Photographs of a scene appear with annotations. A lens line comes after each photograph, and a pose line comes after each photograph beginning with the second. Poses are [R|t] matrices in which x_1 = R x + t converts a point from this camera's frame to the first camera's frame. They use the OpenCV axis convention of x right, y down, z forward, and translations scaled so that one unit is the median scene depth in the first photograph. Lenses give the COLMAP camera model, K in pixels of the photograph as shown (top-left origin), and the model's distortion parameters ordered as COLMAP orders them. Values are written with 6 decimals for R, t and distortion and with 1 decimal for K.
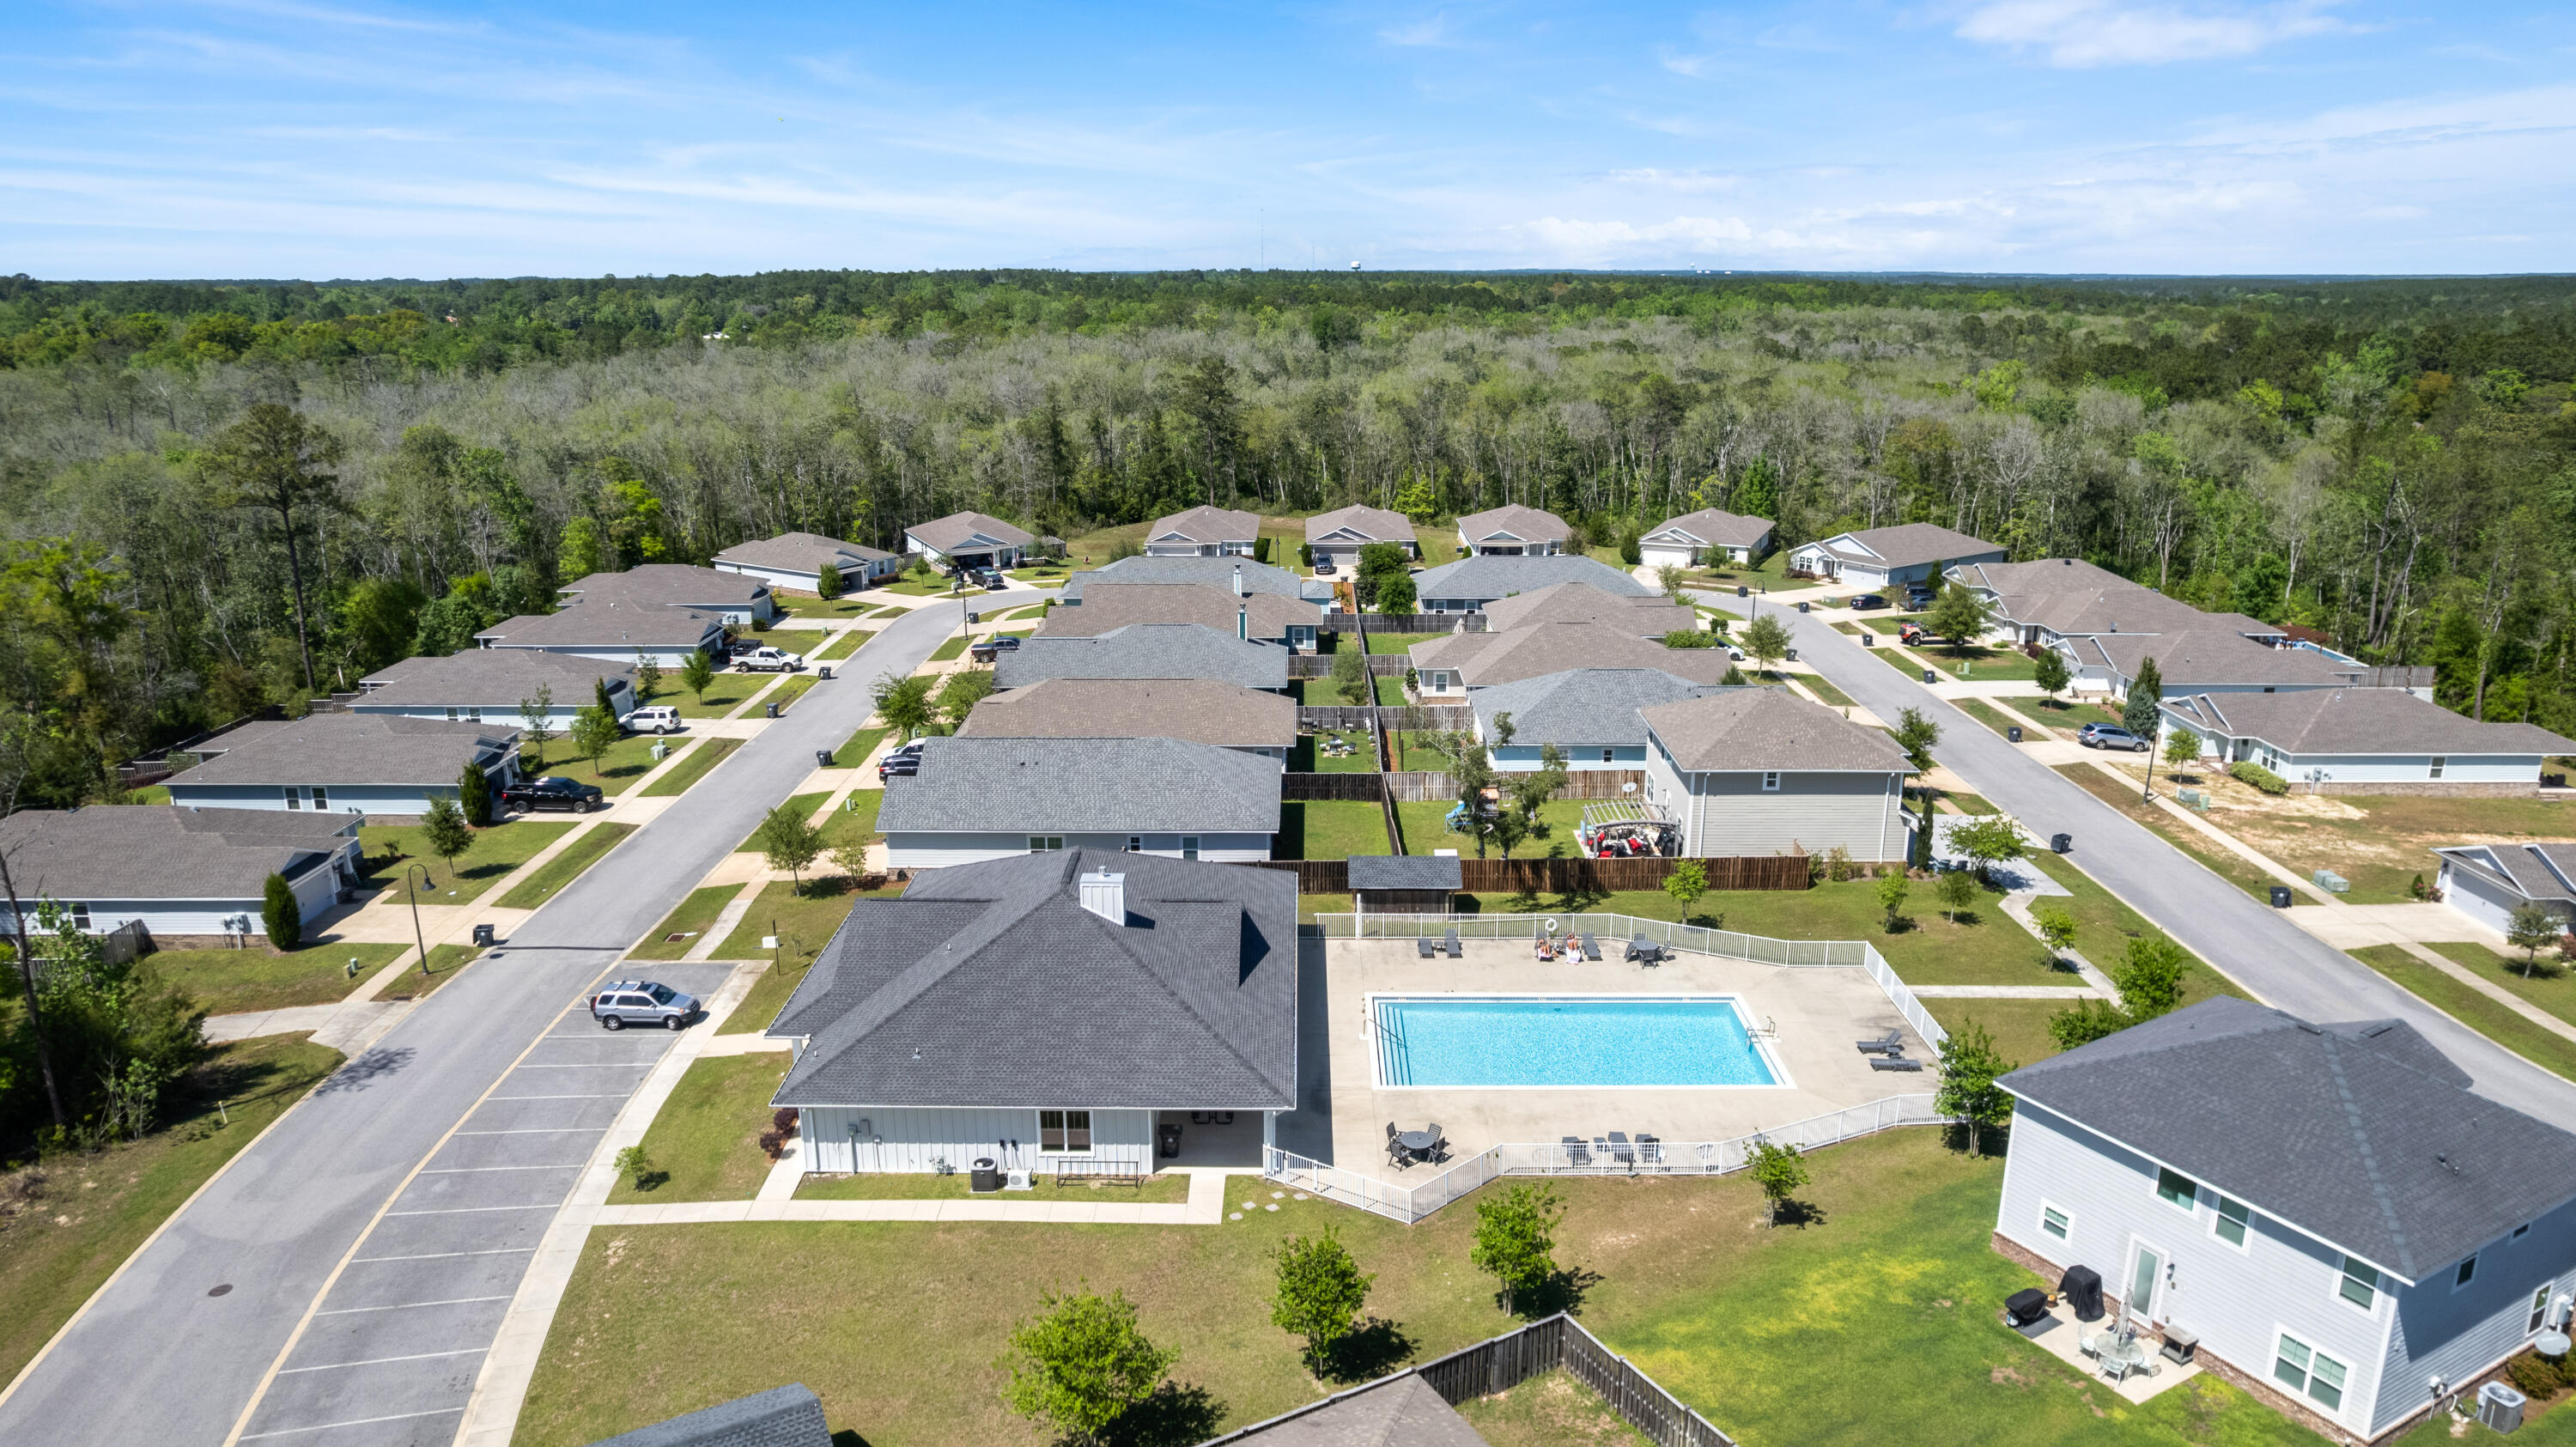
lens RADIAL K [[1623.9, 0, 1288.0], [0, 1623.9, 723.5], [0, 0, 1]] dist [-0.071903, 0.055302]
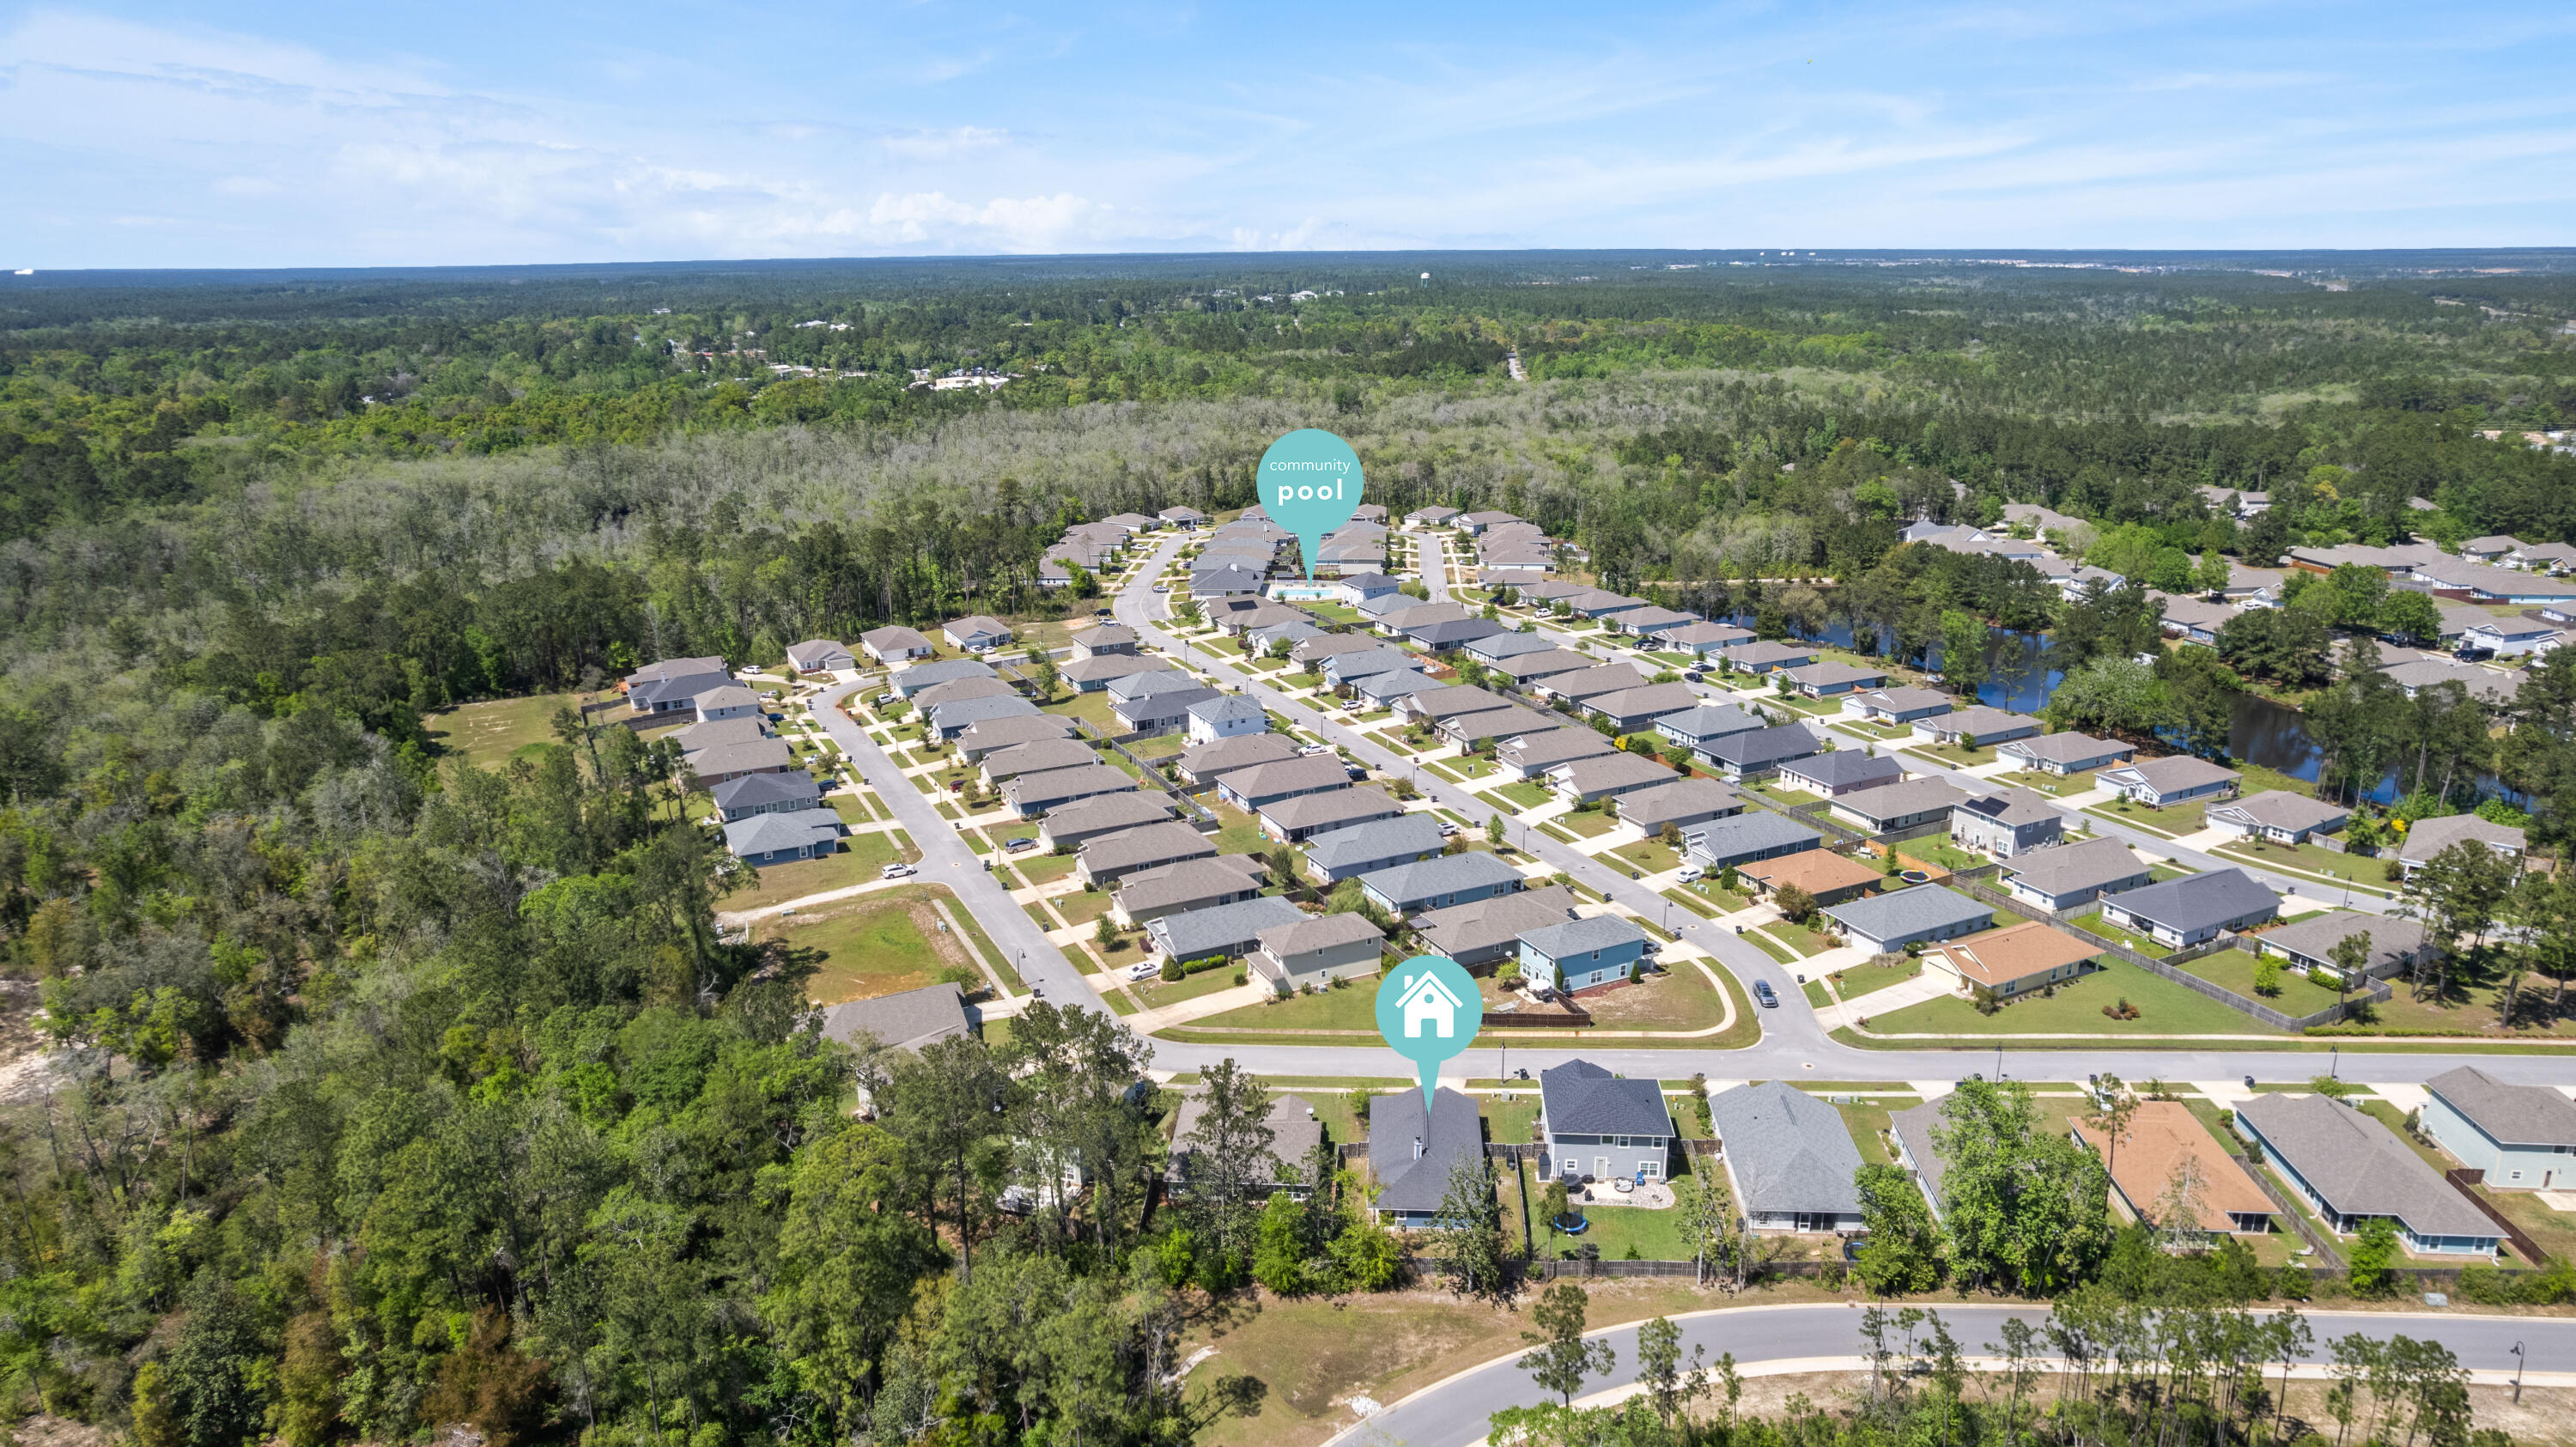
lens RADIAL K [[1623.9, 0, 1288.0], [0, 1623.9, 723.5], [0, 0, 1]] dist [-0.071903, 0.055302]
pose [[0.998145, 0.004103, -0.060750, 0.173200], [-0.003119, 0.999862, 0.016289, 0.210873], [0.060809, -0.016069, 0.998020, -1.889549]]
